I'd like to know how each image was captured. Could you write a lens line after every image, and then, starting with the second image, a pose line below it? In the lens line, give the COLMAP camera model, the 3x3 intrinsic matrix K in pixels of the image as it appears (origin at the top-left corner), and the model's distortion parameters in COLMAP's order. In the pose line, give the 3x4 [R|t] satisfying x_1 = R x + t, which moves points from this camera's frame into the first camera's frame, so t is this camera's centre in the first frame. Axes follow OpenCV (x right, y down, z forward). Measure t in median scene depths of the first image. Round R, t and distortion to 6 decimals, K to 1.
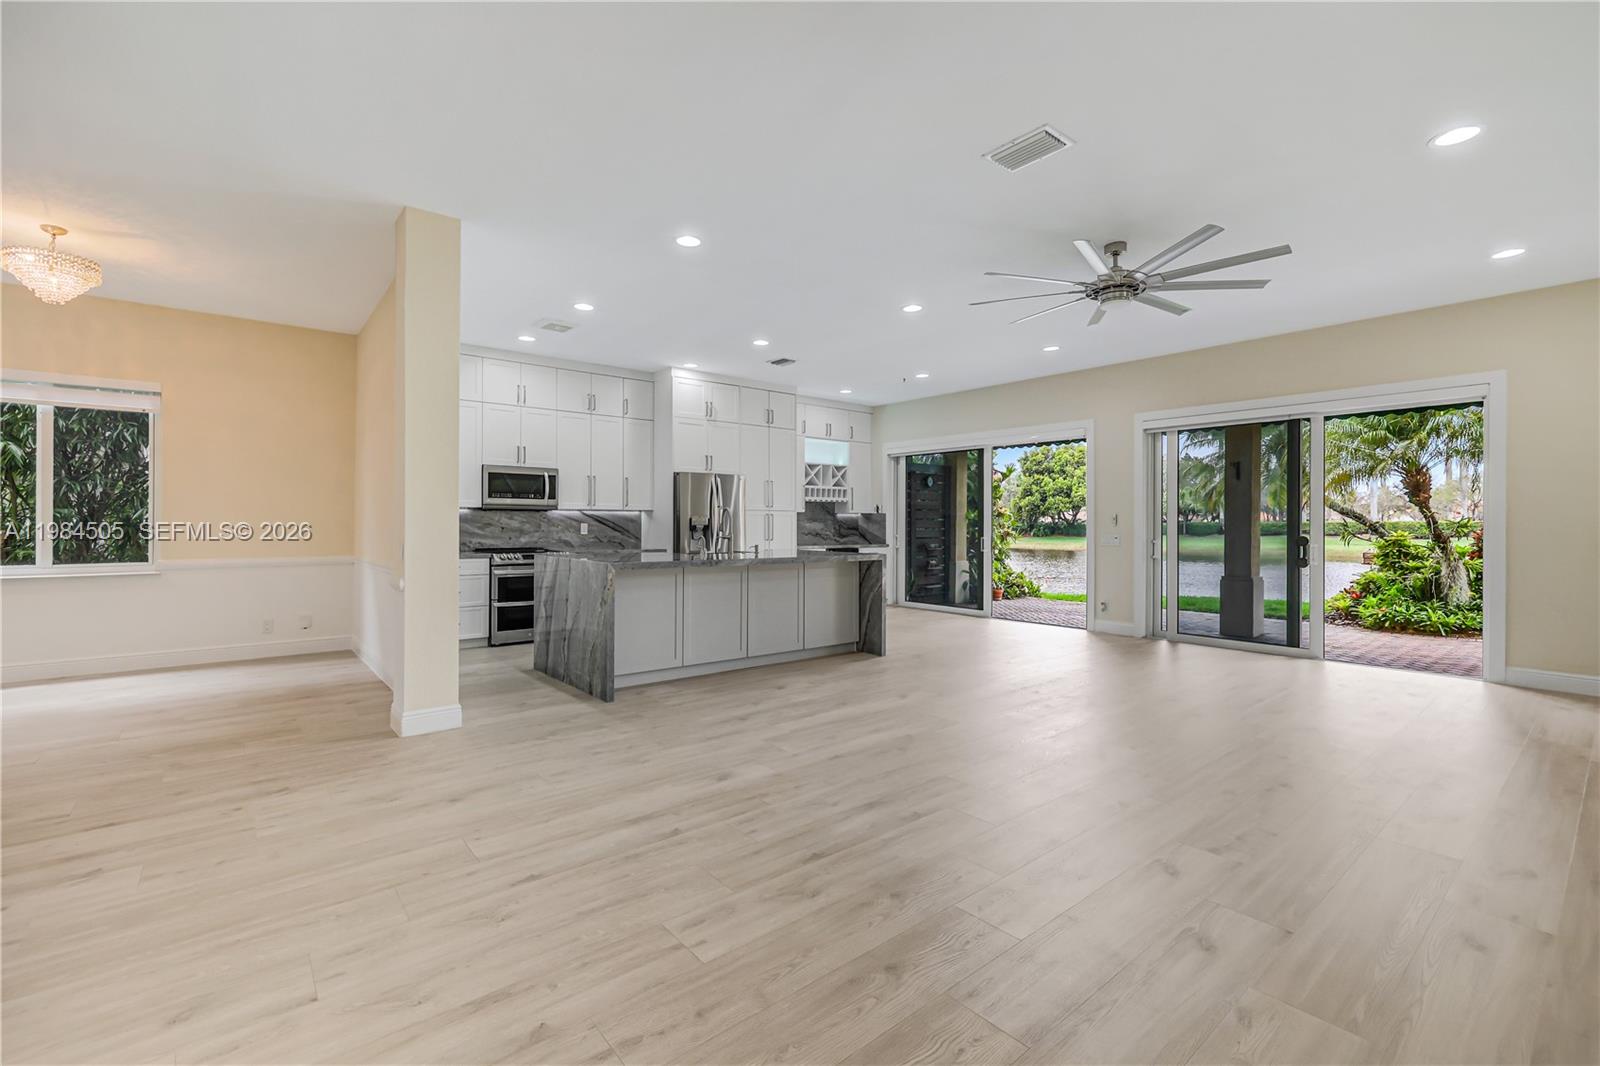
lens RADIAL K [[680.2, 0, 787.4], [0, 680.2, 525.0], [0, 0, 1]] dist [0.001446, -0.000382]
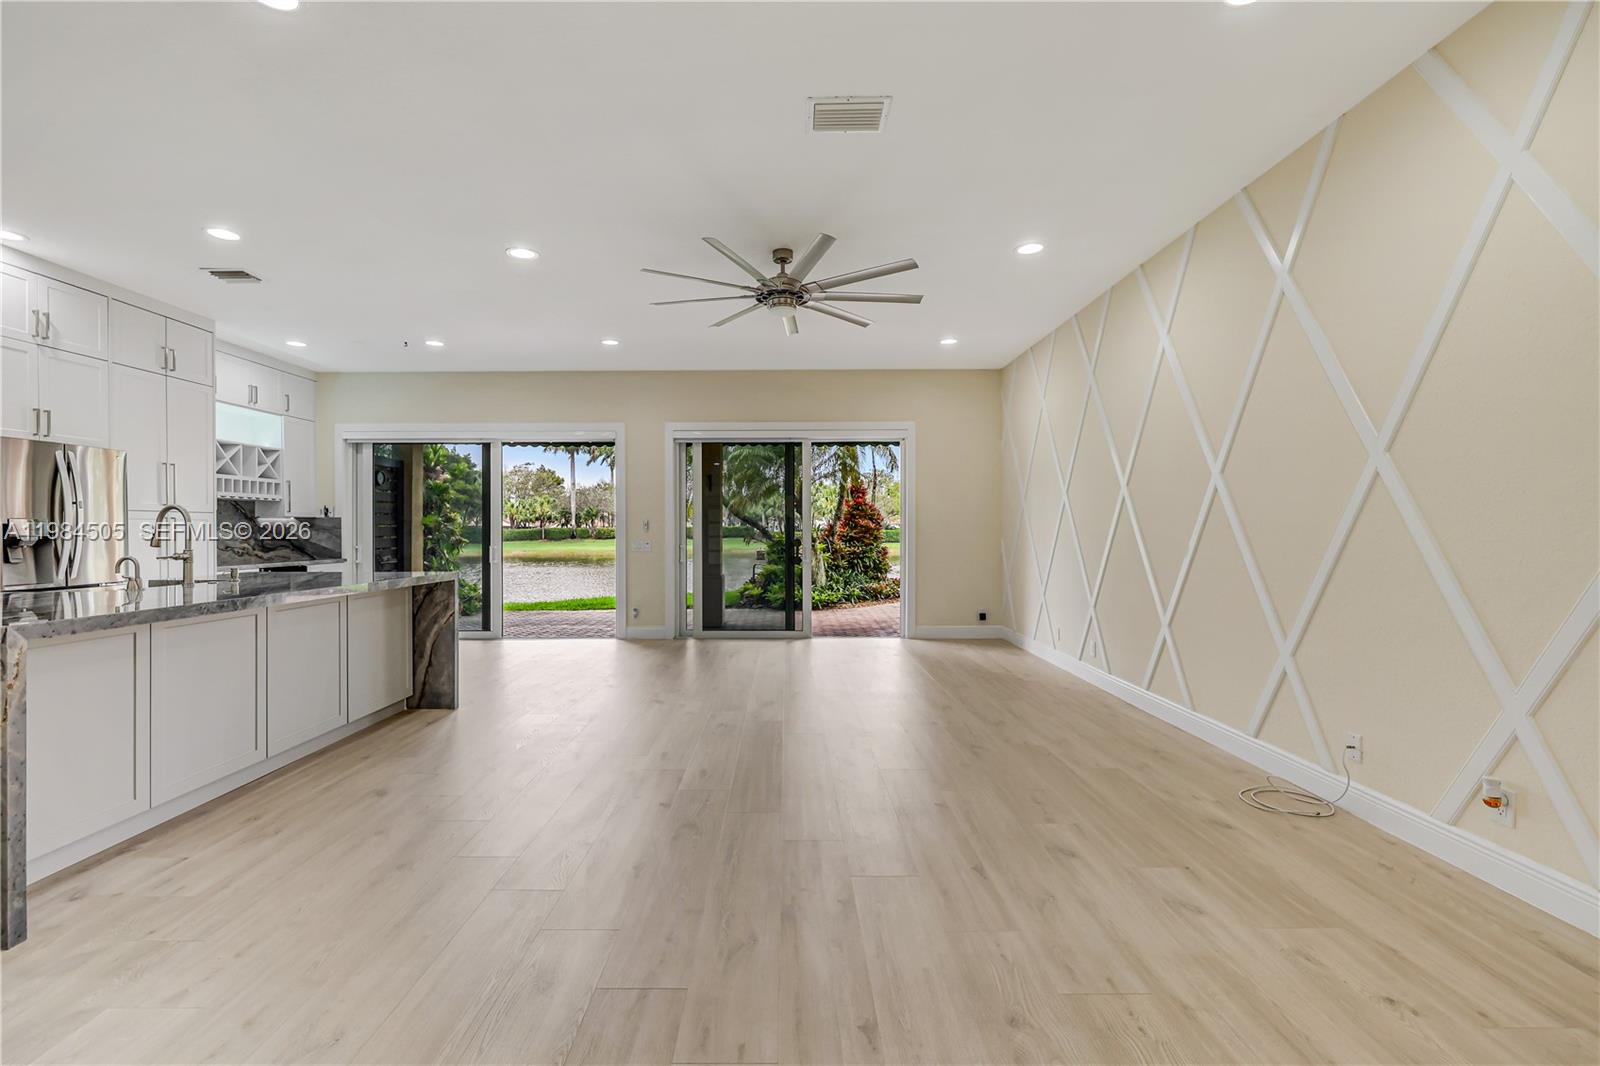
lens RADIAL K [[680.2, 0, 777.0], [0, 680.2, 527.3], [0, 0, 1]] dist [0.001446, -0.000382]
pose [[0.637894, -0.003545, 0.770116, -0.161612], [0.008594, 0.999960, -0.002516, -0.000655], [-0.770076, 0.008224, 0.637899, 0.198050]]
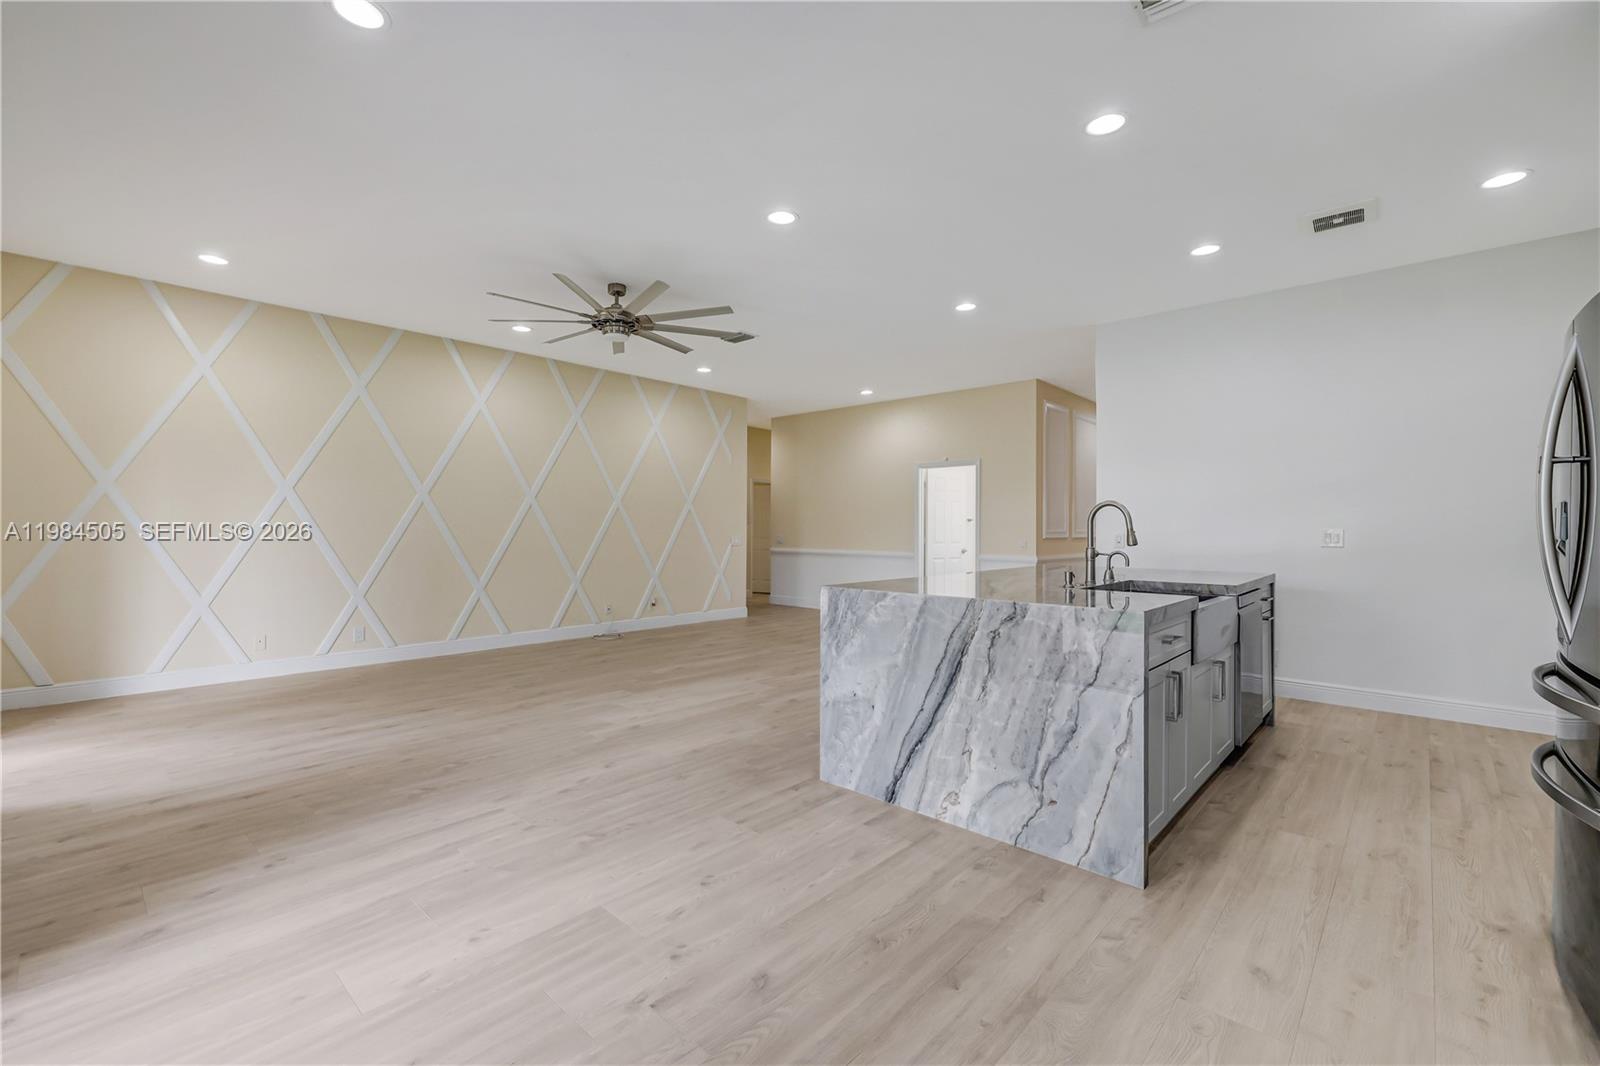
lens RADIAL K [[680.2, 0, 787.4], [0, 680.2, 533.6], [0, 0, 1]] dist [0.001446, -0.000382]
pose [[-0.990208, -0.008271, -0.139353, 0.189383], [-0.009759, 0.999902, 0.009993, -0.001944], [0.139257, 0.011256, -0.990192, 1.183408]]
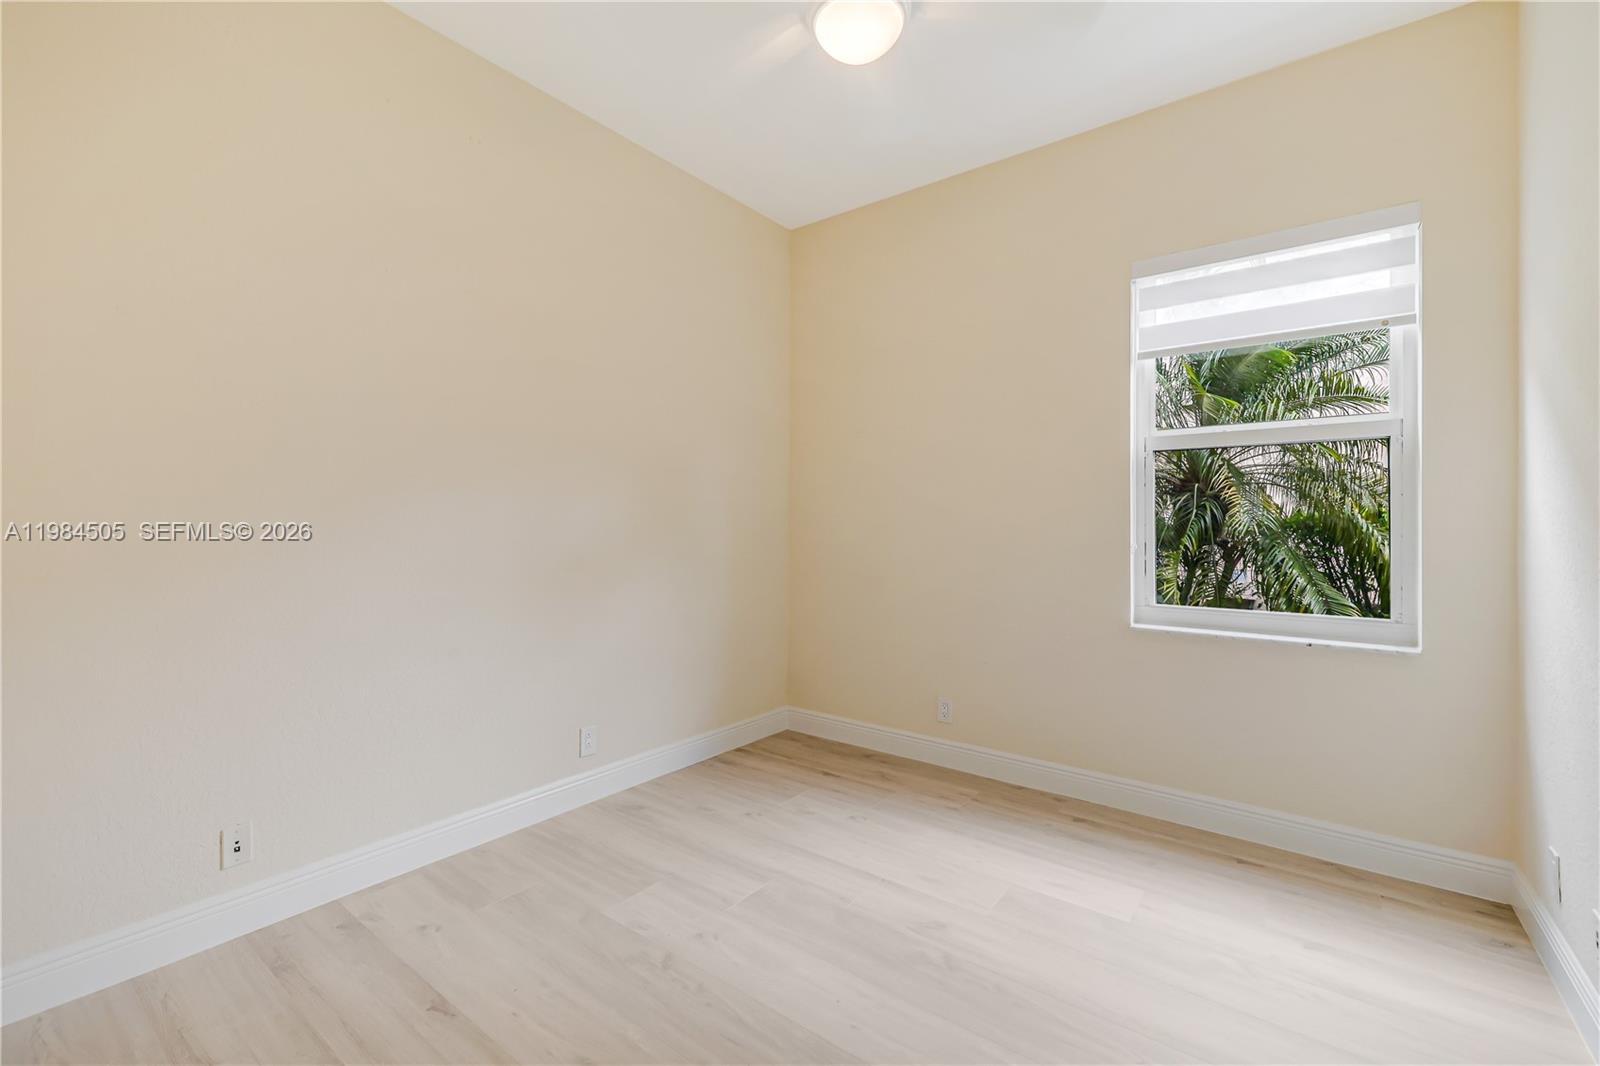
lens RADIAL K [[680.2, 0, 796.1], [0, 680.2, 528.0], [0, 0, 1]] dist [0.001446, -0.000382]
pose [[-0.237708, -0.004260, 0.971327, -0.365632], [0.003669, 0.999979, 0.005283, 0.005186], [-0.971330, 0.004820, -0.237687, 0.420606]]
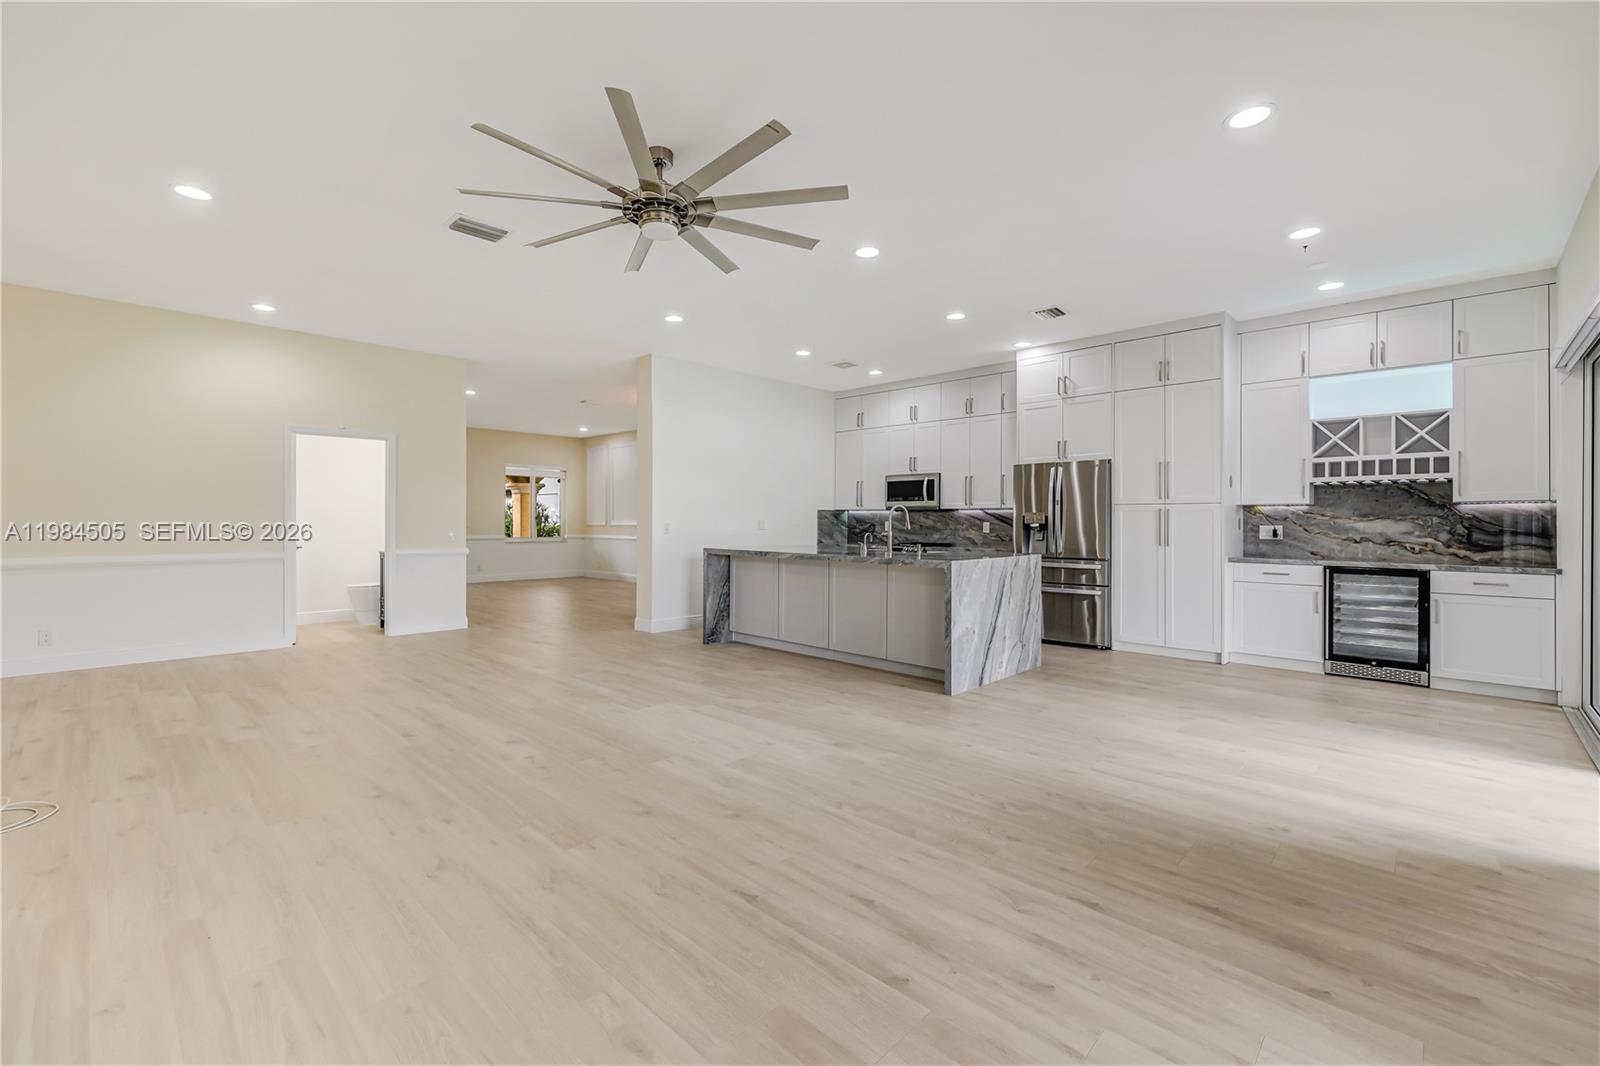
lens RADIAL K [[680.2, 0, 783.9], [0, 680.2, 520.4], [0, 0, 1]] dist [0.001446, -0.000382]
pose [[0.117454, -0.004656, -0.993067, 0.678279], [-0.007015, 0.999960, -0.005518, 0.002870], [0.993054, 0.007615, 0.117416, 0.567725]]
